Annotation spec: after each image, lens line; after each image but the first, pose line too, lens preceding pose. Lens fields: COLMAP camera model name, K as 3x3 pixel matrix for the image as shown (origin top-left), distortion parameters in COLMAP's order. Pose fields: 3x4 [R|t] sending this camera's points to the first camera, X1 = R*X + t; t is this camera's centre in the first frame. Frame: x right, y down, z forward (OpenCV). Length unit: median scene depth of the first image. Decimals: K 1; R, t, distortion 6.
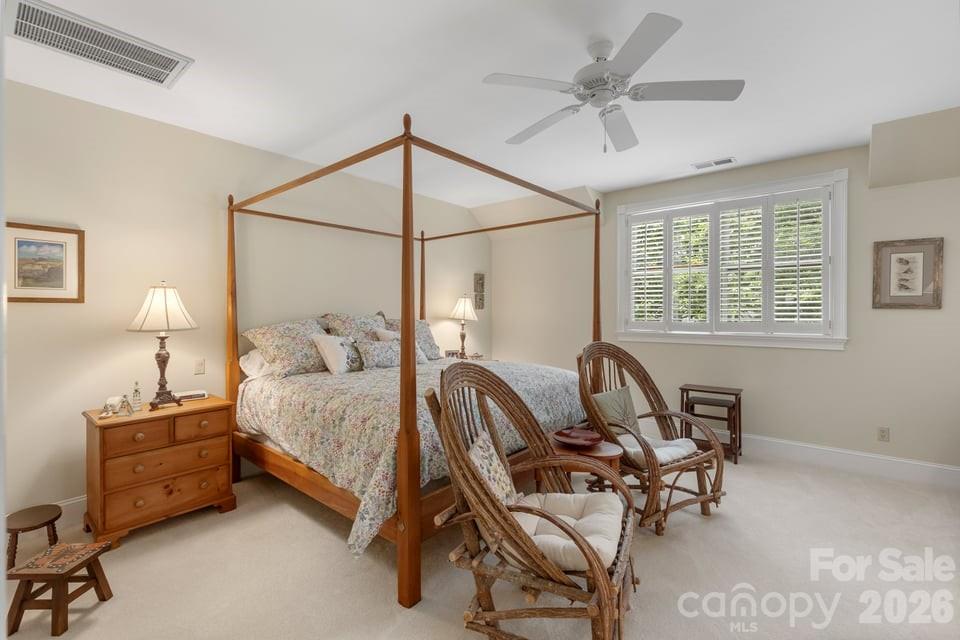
lens RADIAL K [[437.0, 0, 485.9], [0, 437.0, 315.2], [0, 0, 1]] dist [0.007925, -0.000074]
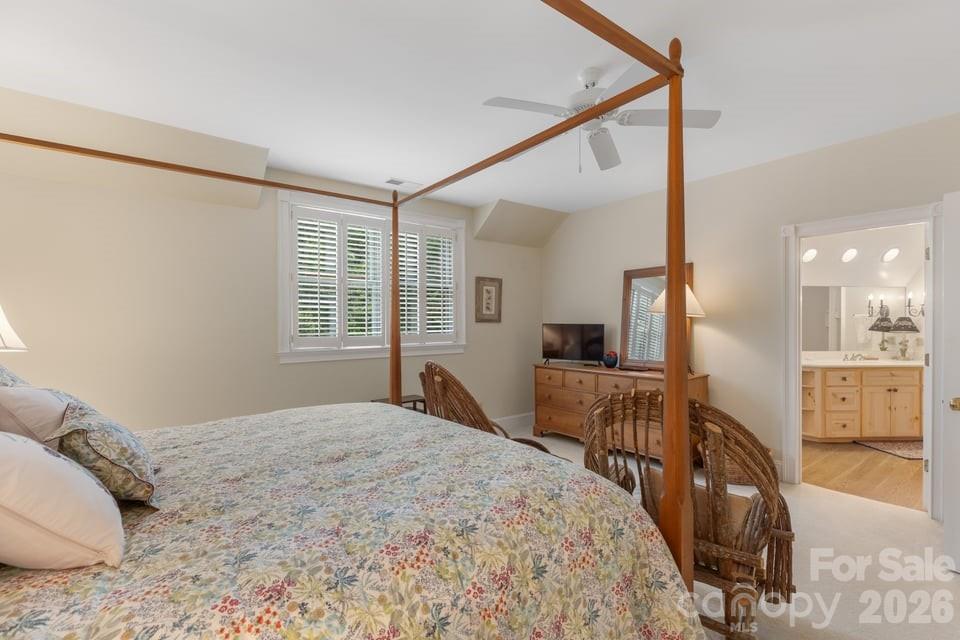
lens RADIAL K [[437.0, 0, 484.7], [0, 437.0, 322.2], [0, 0, 1]] dist [0.007925, -0.000074]
pose [[0.223796, -0.003231, 0.974631, -0.519127], [0.008821, 0.999960, 0.001289, -0.017565], [-0.974596, 0.008308, 0.223815, 0.662362]]
